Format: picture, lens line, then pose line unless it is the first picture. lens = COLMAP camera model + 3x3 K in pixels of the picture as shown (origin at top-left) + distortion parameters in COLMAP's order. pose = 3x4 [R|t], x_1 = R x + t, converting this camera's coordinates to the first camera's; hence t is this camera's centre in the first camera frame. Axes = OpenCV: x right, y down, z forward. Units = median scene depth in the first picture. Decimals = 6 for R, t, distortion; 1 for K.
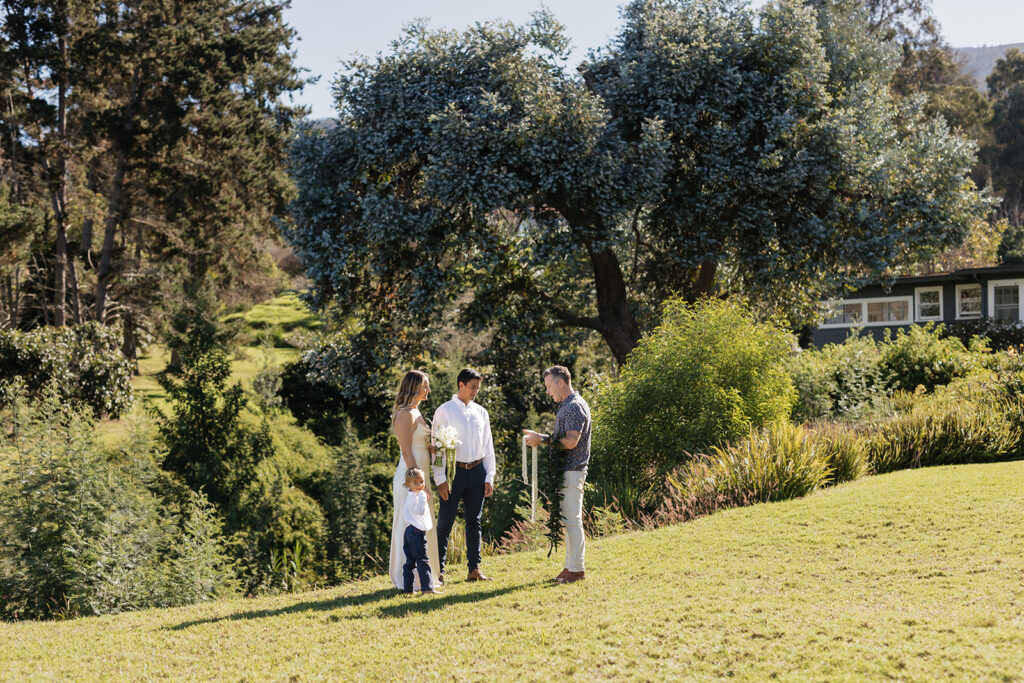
lens RADIAL K [[1417.4, 0, 524.5], [0, 1417.4, 343.8], [0, 0, 1]] dist [-0.014373, 0.040345]
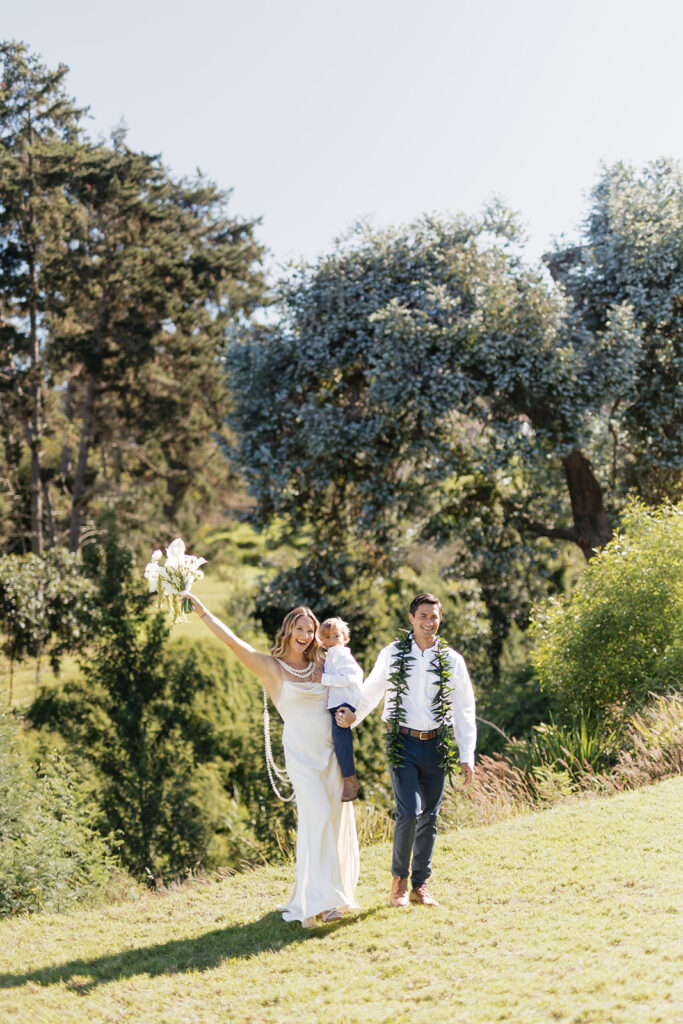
lens RADIAL K [[1417.4, 0, 340.1], [0, 1417.4, 525.0], [0, 0, 1]] dist [-0.014373, 0.040345]
pose [[0.991296, -0.034653, -0.127007, 0.021300], [0.031815, 0.999198, -0.024313, -0.003028], [0.127748, 0.020061, 0.991604, 0.079954]]
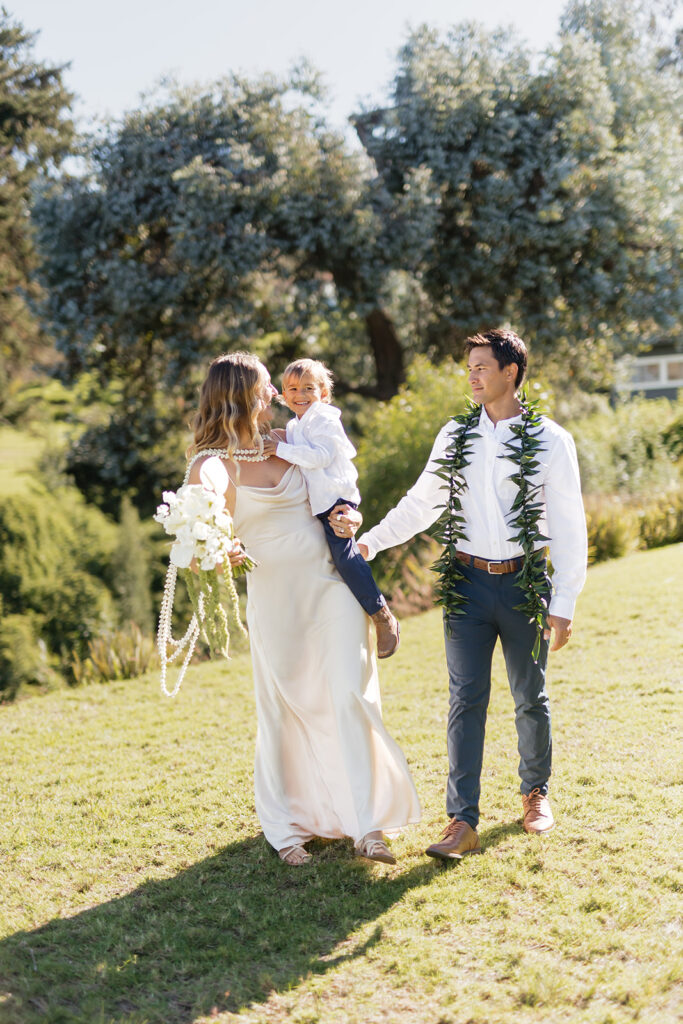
lens RADIAL K [[1417.4, 0, 340.1], [0, 1417.4, 525.0], [0, 0, 1]] dist [-0.014373, 0.040345]
pose [[0.999631, -0.027051, -0.002555, 0.031353], [0.027169, 0.996481, 0.079295, -0.001571], [0.000401, -0.079335, 0.996848, 0.052410]]
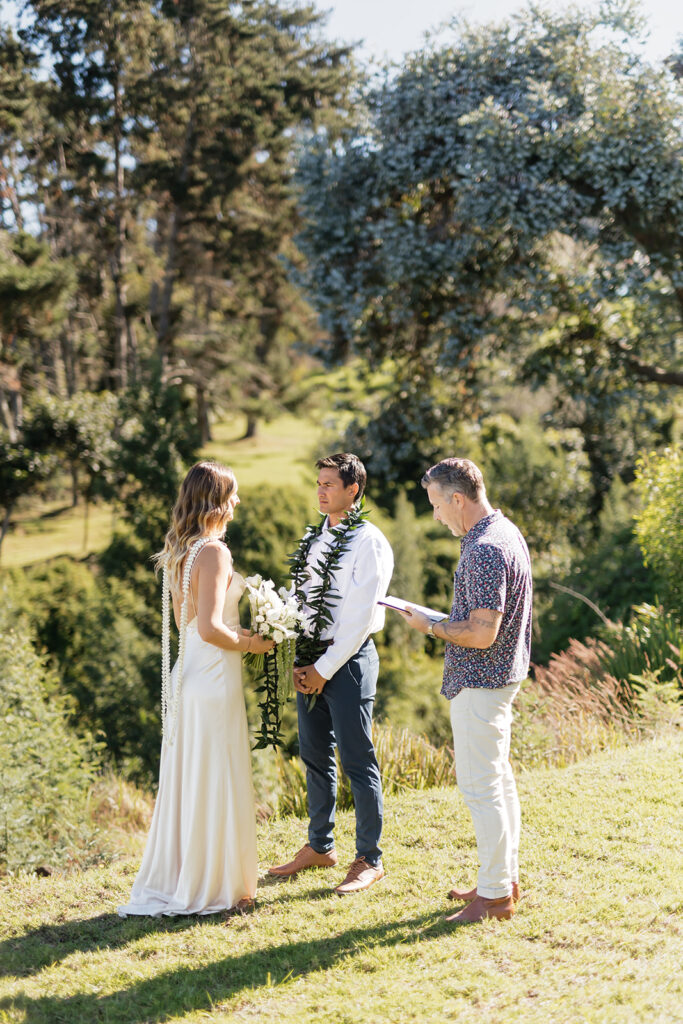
lens RADIAL K [[1417.4, 0, 340.1], [0, 1417.4, 525.0], [0, 0, 1]] dist [-0.014373, 0.040345]
pose [[0.979792, 0.004288, -0.199975, 0.021745], [0.012294, 0.996589, 0.081605, 0.000168], [0.199642, -0.082414, 0.976397, 0.171828]]
